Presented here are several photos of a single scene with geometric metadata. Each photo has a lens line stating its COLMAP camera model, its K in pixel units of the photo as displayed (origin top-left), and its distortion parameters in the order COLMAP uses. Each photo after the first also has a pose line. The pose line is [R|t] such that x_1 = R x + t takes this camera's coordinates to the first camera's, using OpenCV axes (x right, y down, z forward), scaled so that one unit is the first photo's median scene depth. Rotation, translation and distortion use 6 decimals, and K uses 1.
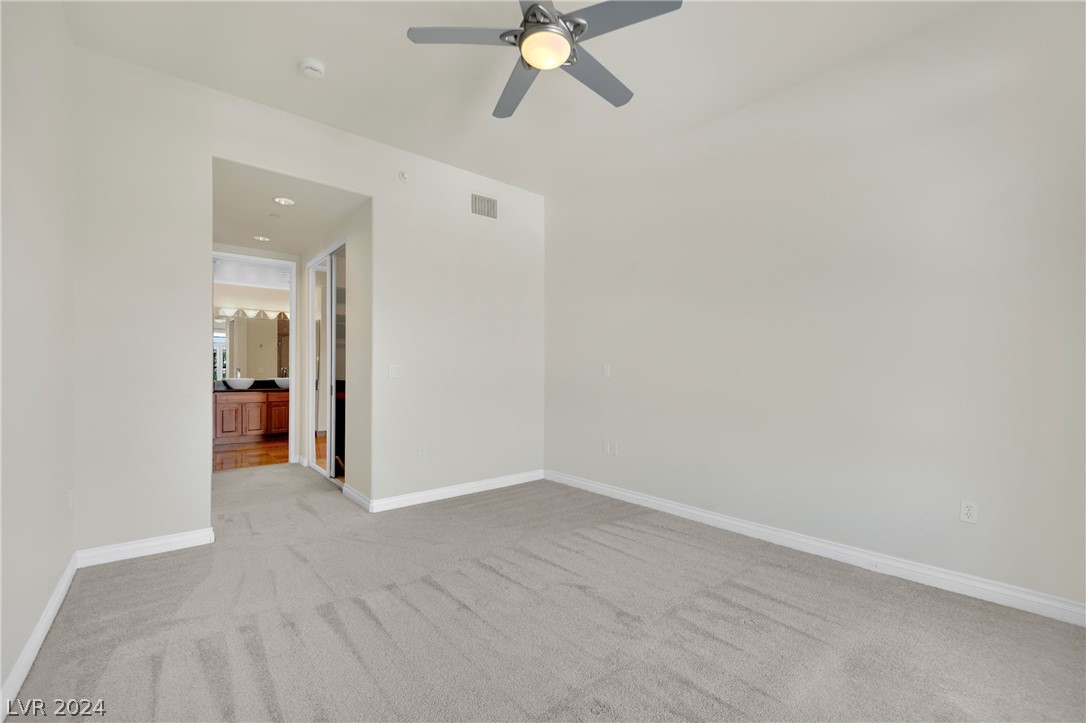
lens RADIAL K [[451.6, 0, 542.6], [0, 451.6, 358.7], [0, 0, 1]] dist [-0.023424, 0.000672]
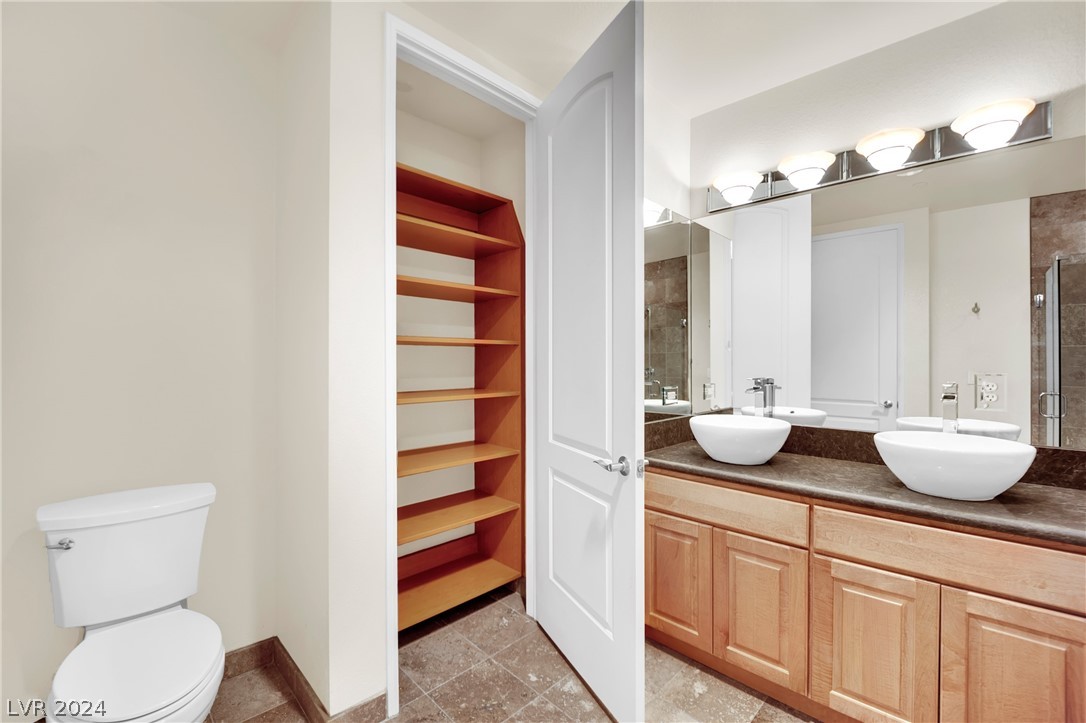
lens RADIAL K [[451.6, 0, 542.6], [0, 451.6, 358.7], [0, 0, 1]] dist [-0.023424, 0.000672]
pose [[0.107384, -0.004293, -0.994208, -0.415042], [0.022589, 0.999743, -0.001877, 0.009329], [0.993961, -0.022257, 0.107454, 0.839181]]
